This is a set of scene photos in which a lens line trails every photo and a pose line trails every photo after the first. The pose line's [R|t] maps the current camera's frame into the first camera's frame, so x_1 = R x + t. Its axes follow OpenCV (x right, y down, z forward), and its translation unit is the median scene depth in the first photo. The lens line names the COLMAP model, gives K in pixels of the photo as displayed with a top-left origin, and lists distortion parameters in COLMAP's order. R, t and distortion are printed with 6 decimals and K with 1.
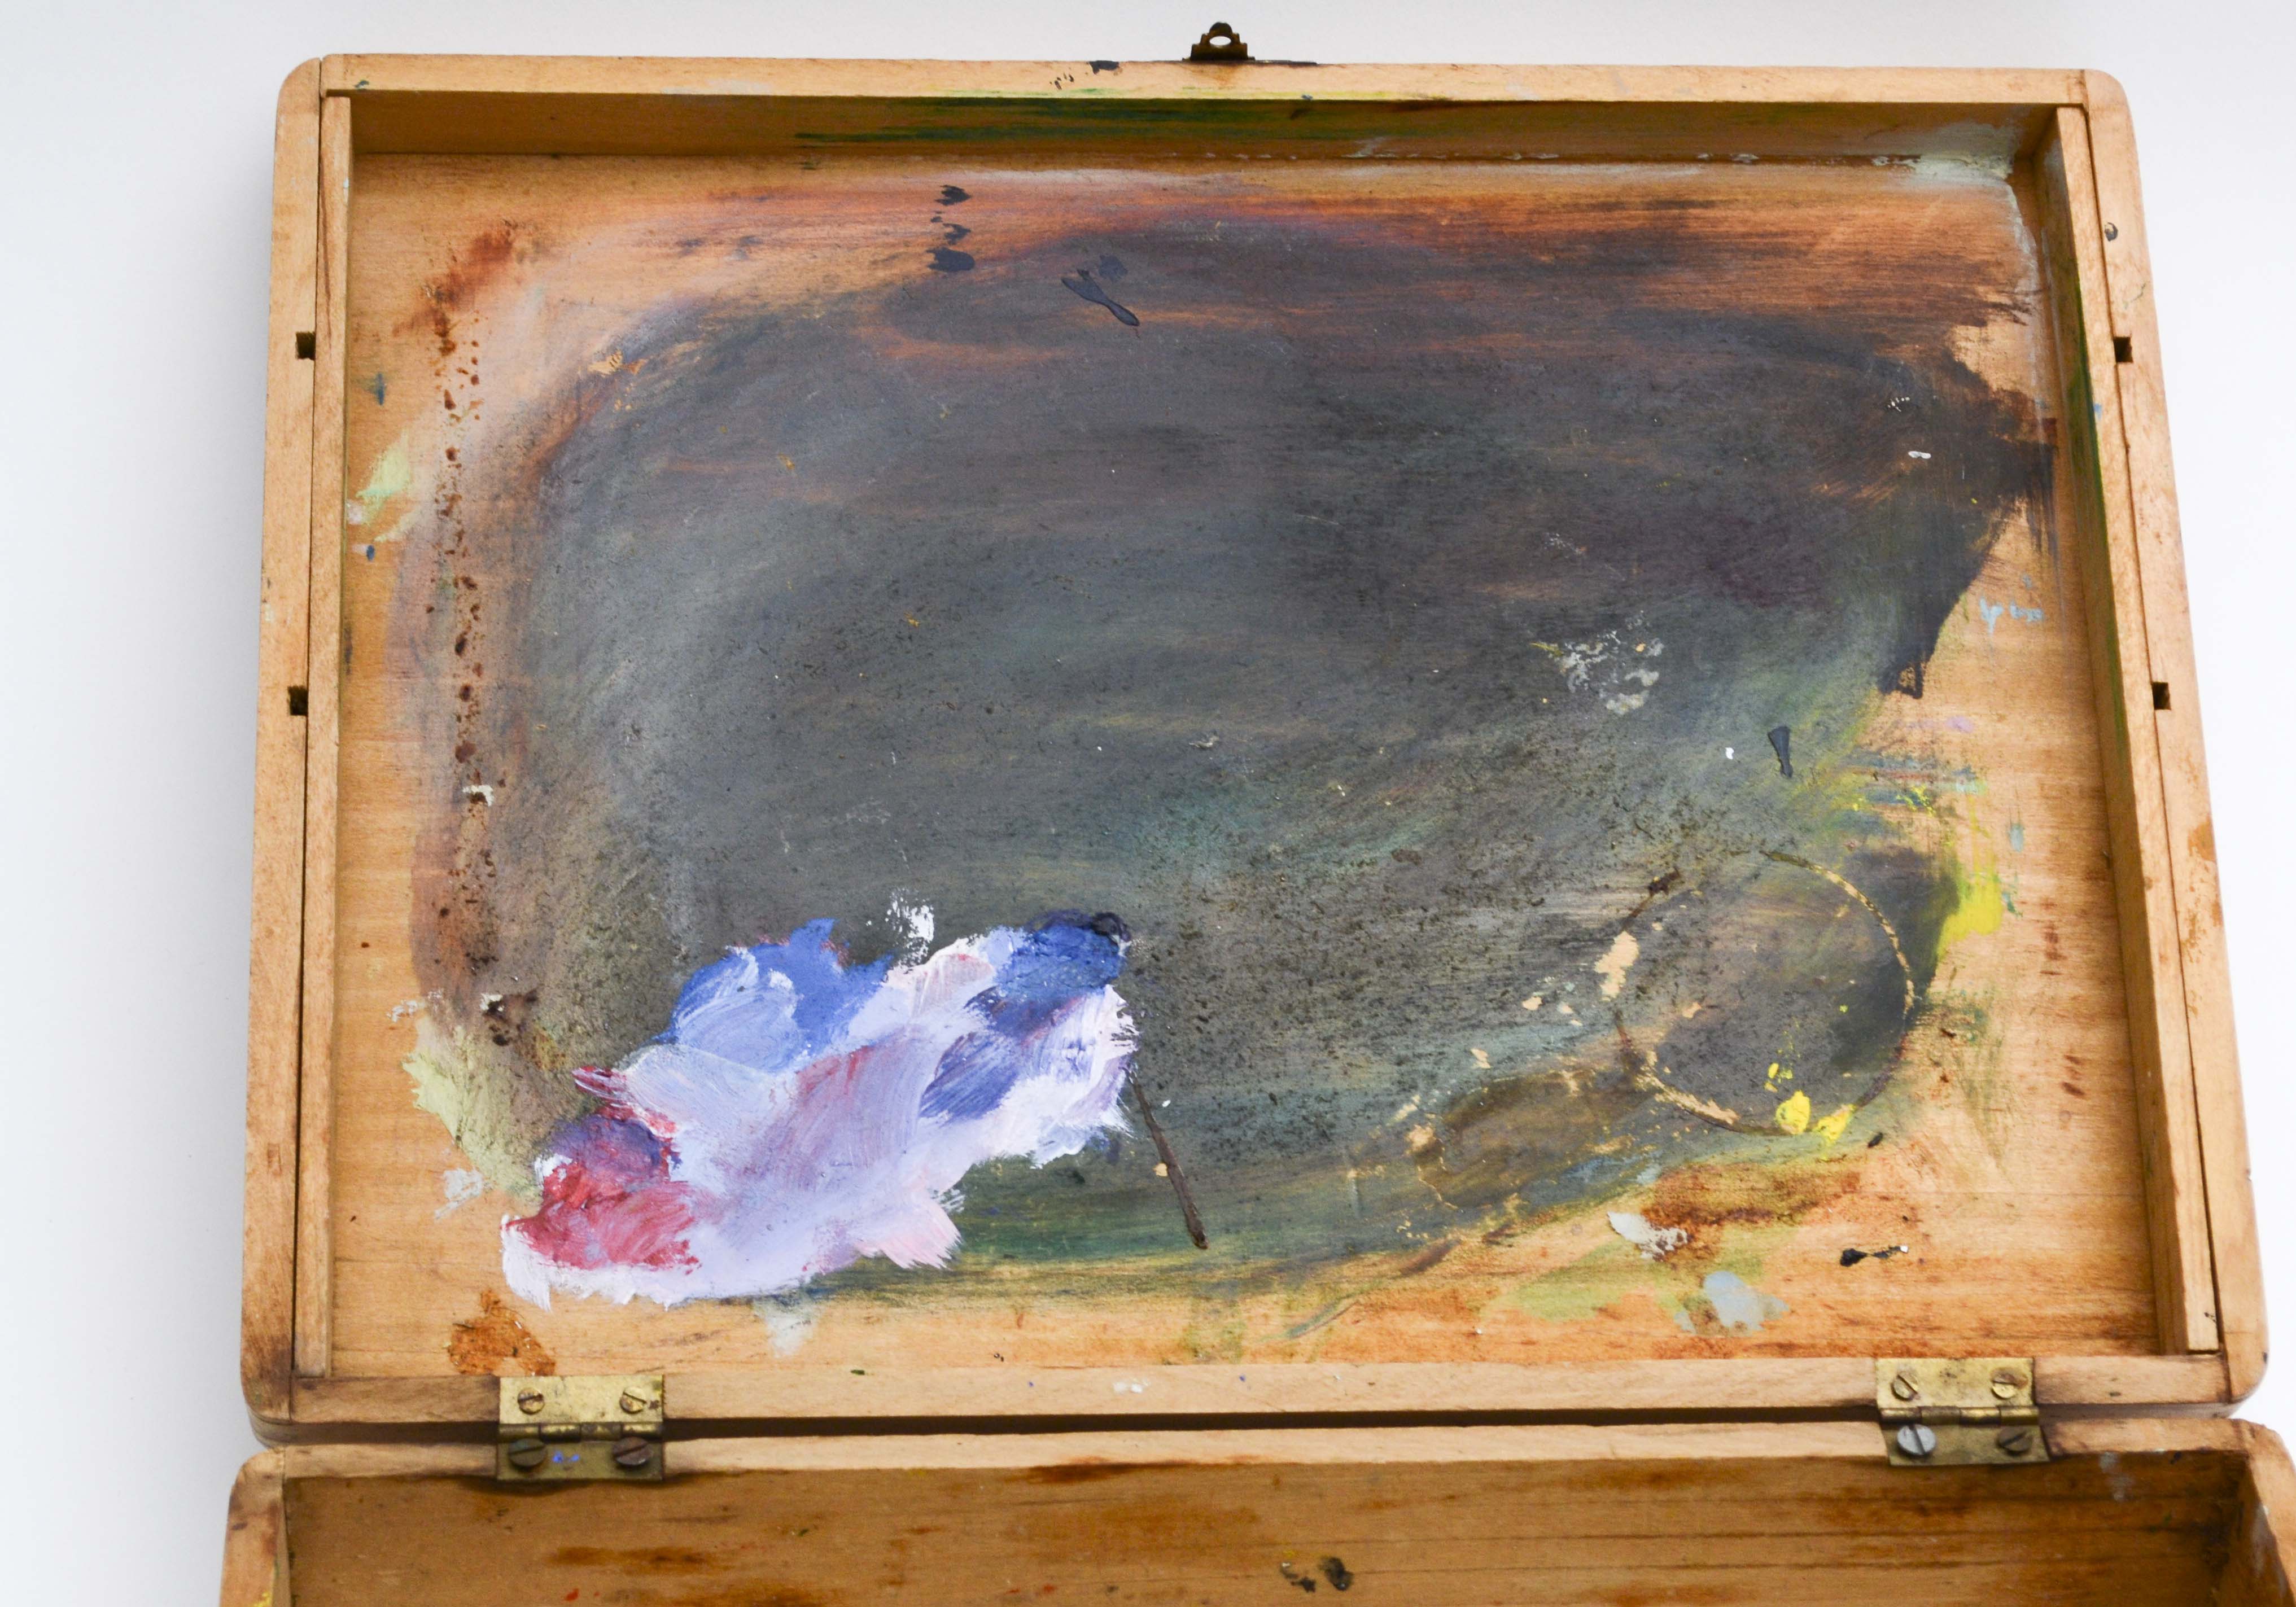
lens RADIAL K [[5882.4, 0, 1208.7], [0, 5882.4, 774.3], [0, 0, 1]] dist [0.021757, 0.043134]
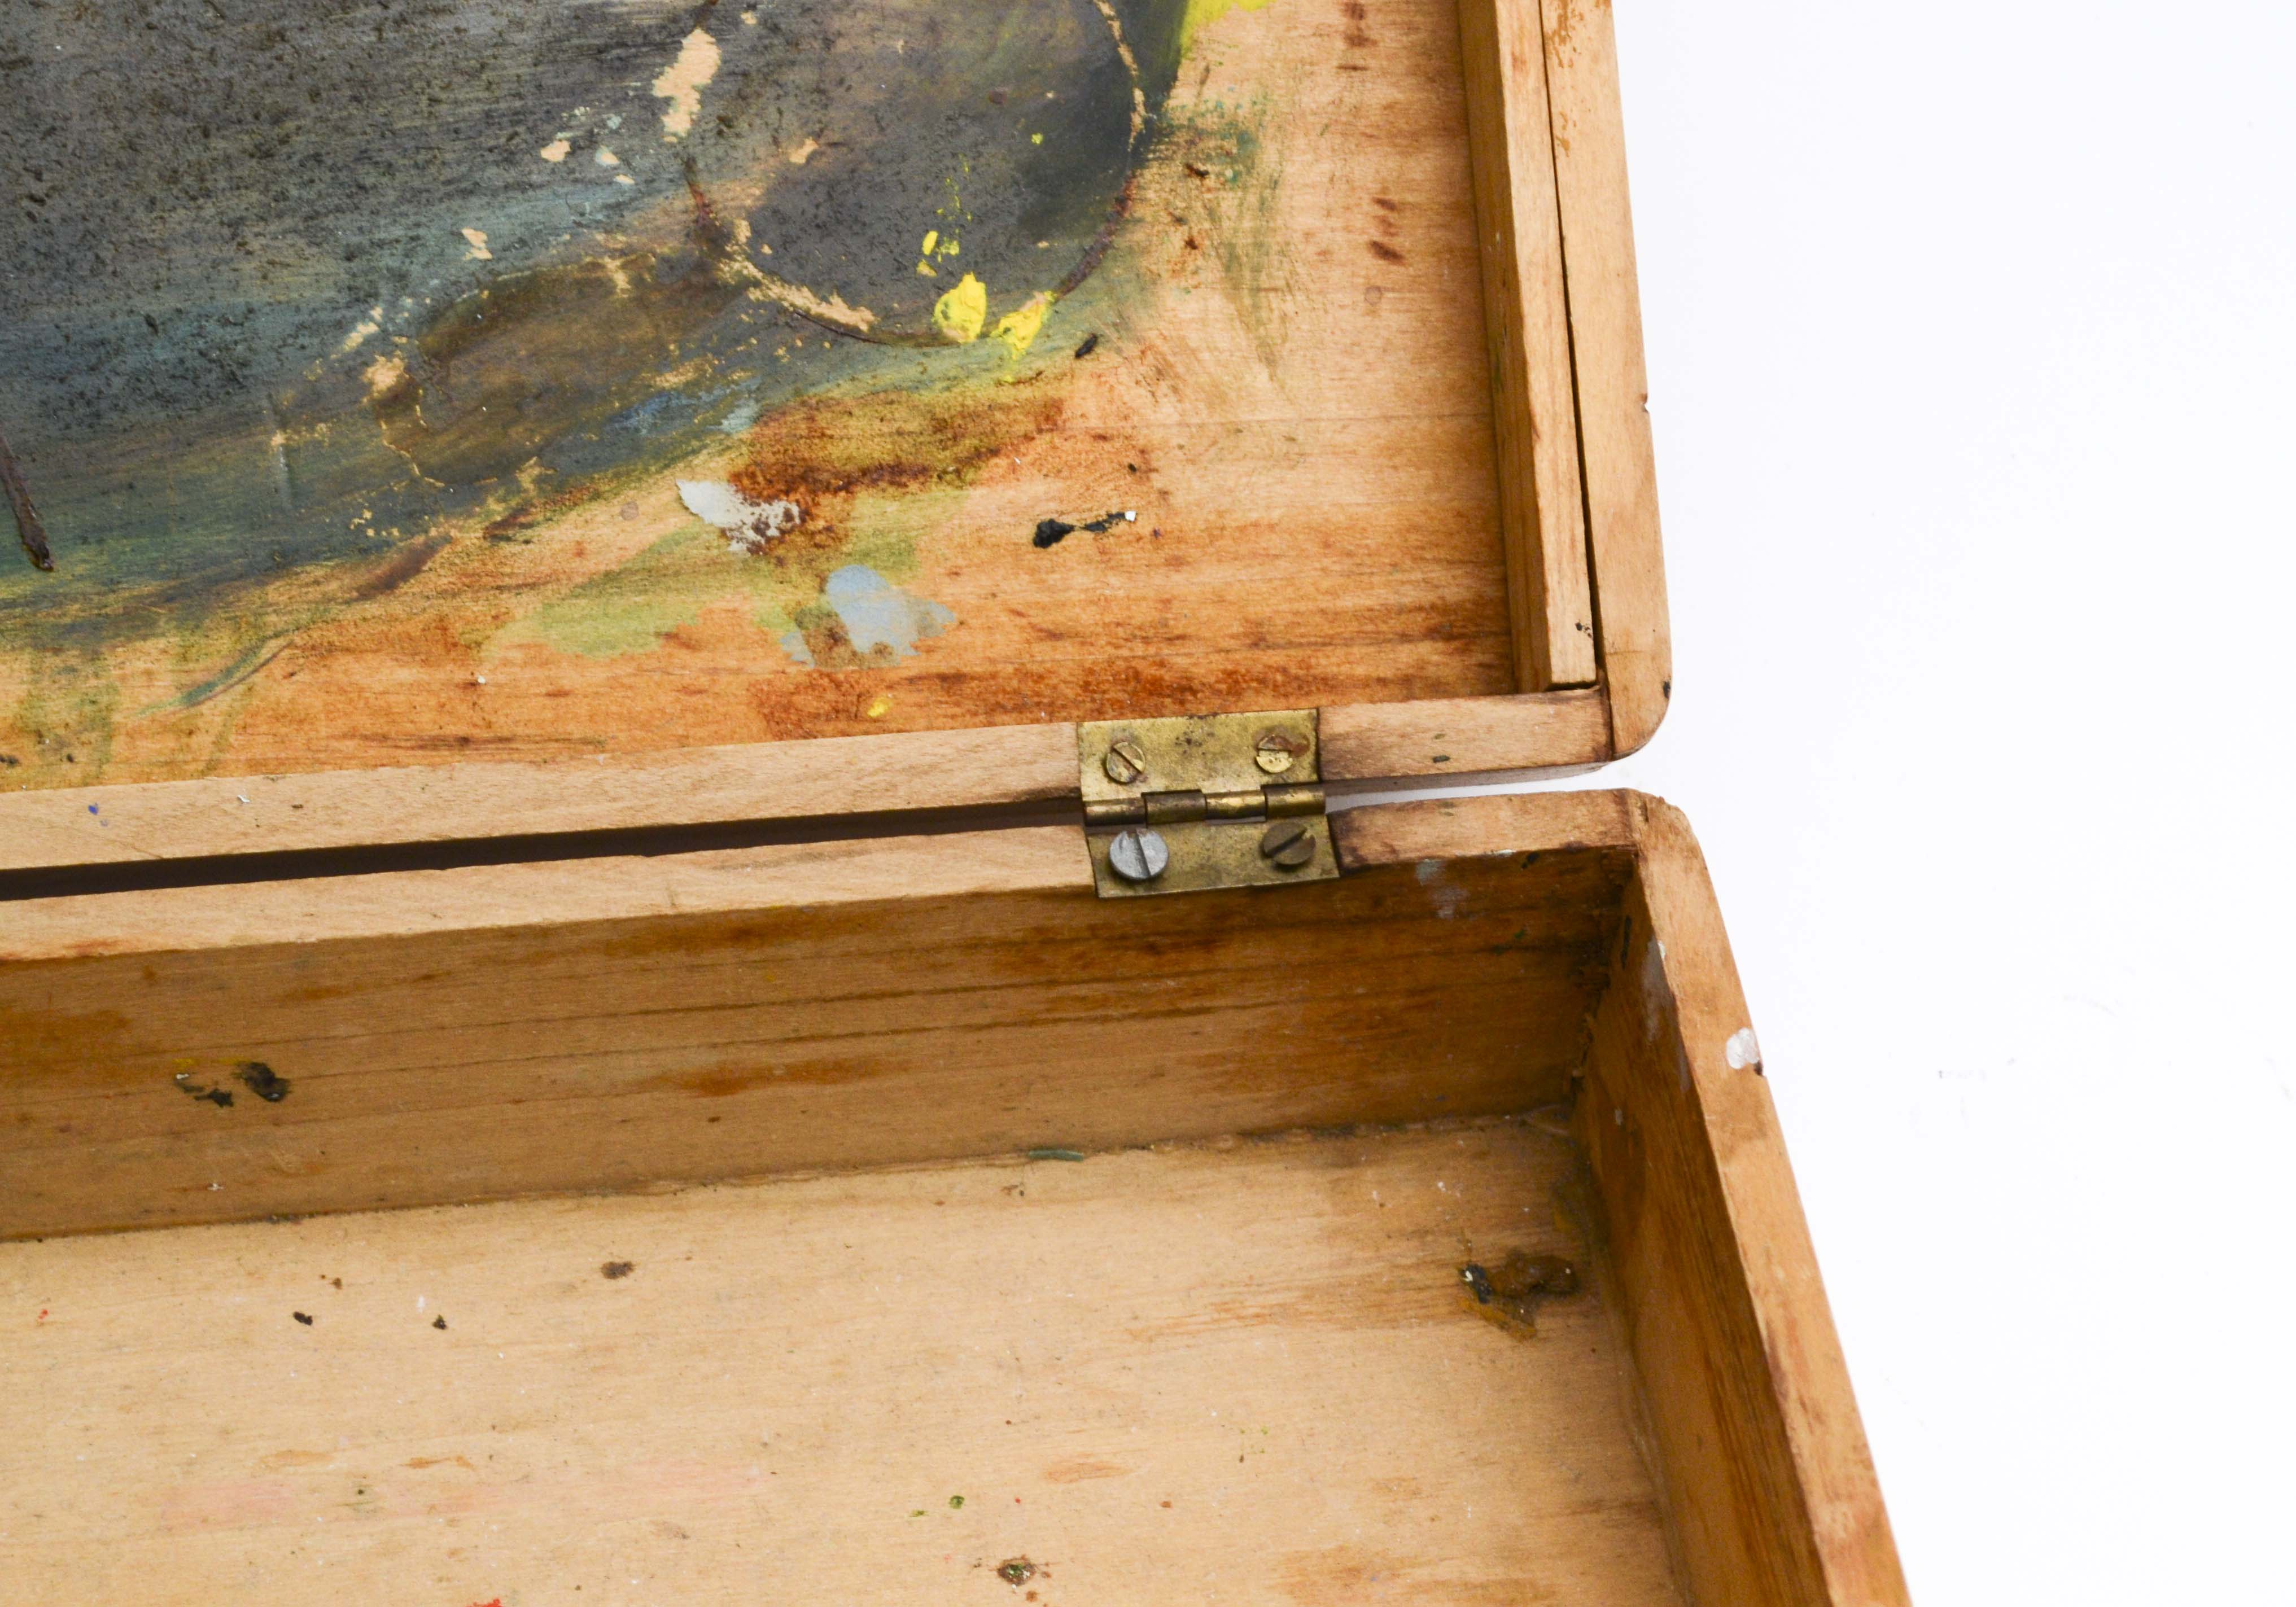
lens RADIAL K [[5882.4, 0, 1208.7], [0, 5882.4, 774.3], [0, 0, 1]] dist [0.021757, 0.043134]
pose [[0.996037, -0.040389, 0.079234, 0.073645], [0.016964, 0.960854, 0.276536, -0.074350], [-0.087301, -0.274096, 0.957732, 0.359518]]
